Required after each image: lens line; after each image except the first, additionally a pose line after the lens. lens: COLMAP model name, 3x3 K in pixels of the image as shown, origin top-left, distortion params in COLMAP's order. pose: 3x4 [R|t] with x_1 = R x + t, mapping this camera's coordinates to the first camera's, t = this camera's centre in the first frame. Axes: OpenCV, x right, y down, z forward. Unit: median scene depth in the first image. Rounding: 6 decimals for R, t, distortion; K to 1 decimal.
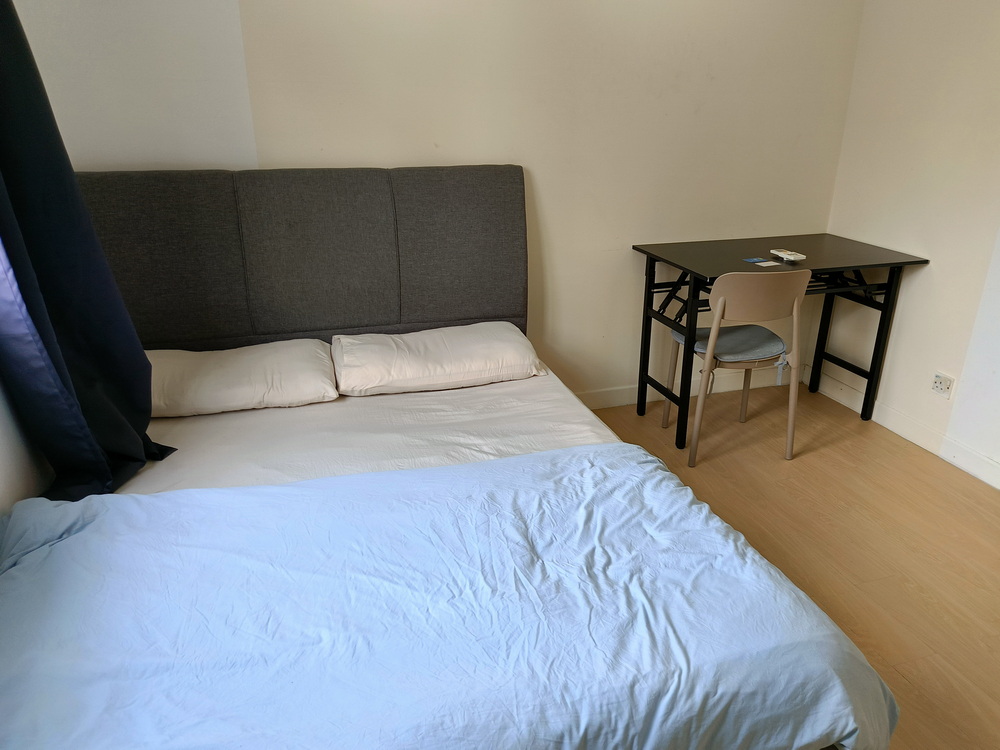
lens RADIAL K [[744.5, 0, 539.1], [0, 744.5, 400.8], [0, 0, 1]] dist [0.060255, -0.063587]
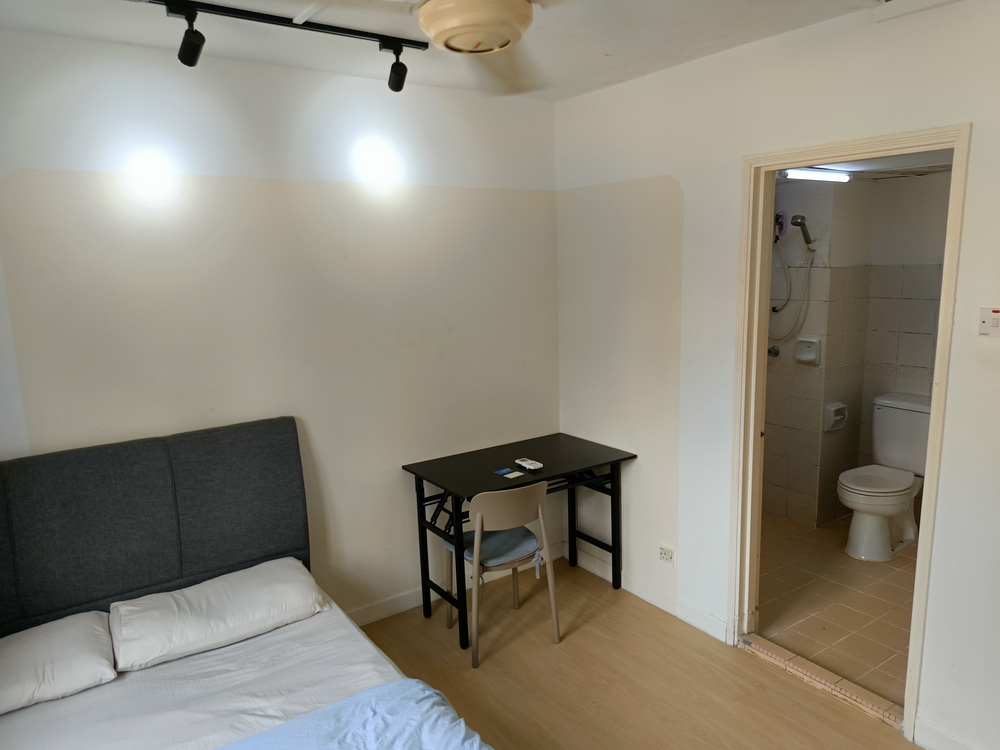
lens RADIAL K [[696.3, 0, 502.5], [0, 696.3, 374.8], [0, 0, 1]] dist [0.044699, -0.039578]
pose [[0.967015, -0.088193, 0.238963, 0.041941], [0.141805, 0.965720, -0.217430, -0.115416], [-0.211596, 0.244144, 0.946372, -0.104405]]
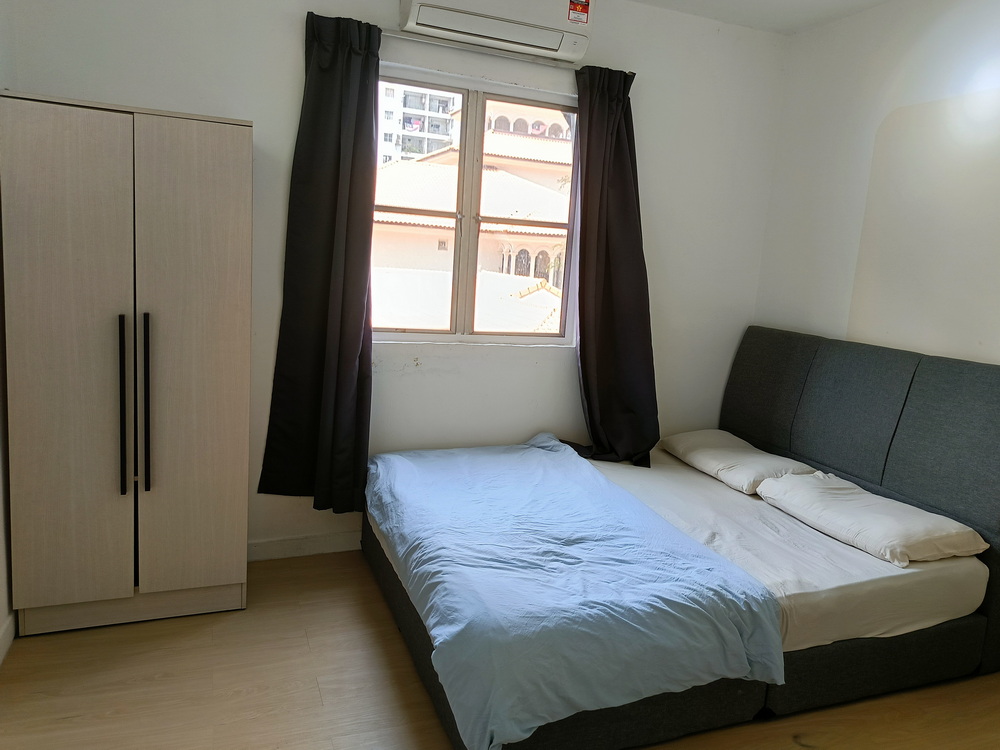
lens RADIAL K [[717.7, 0, 505.4], [0, 717.7, 369.4], [0, 0, 1]] dist [0.065802, -0.079839]
pose [[0.029677, 0.140557, -0.989628, 0.933681], [-0.454116, 0.883885, 0.111921, -0.142324], [0.890448, 0.446084, 0.090060, 0.397099]]
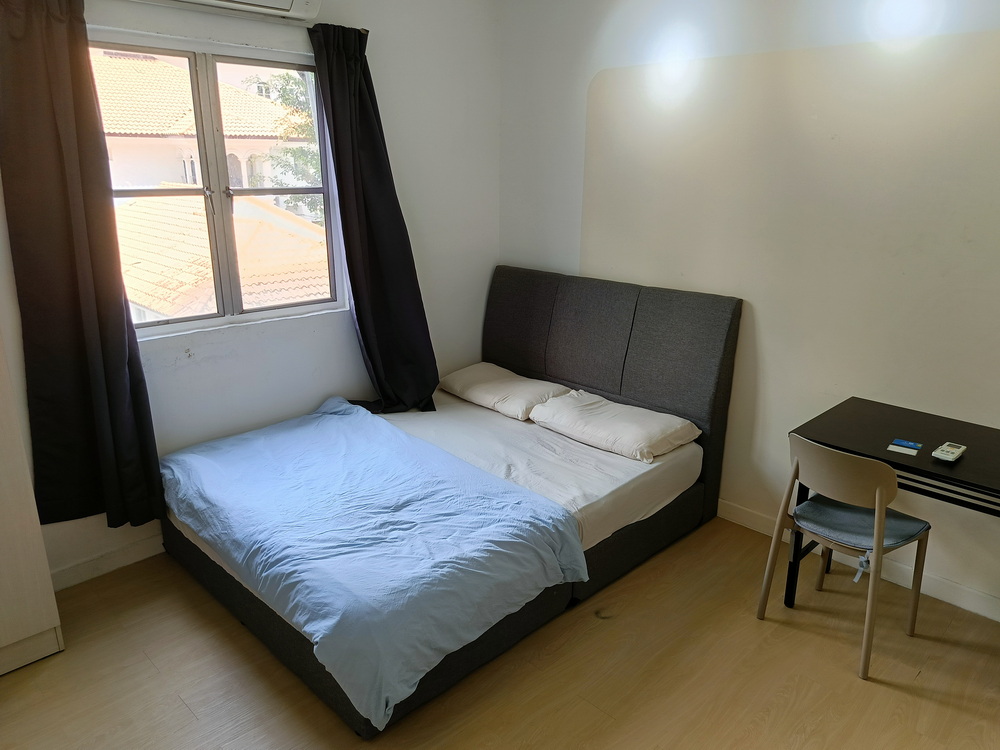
lens RADIAL K [[717.7, 0, 509.7], [0, 717.7, 376.6], [0, 0, 1]] dist [0.065802, -0.079839]
pose [[0.427996, 0.248253, -0.869017, 0.966755], [-0.356441, 0.929962, 0.090114, -0.206841], [0.830523, 0.271185, 0.486508, 0.225157]]
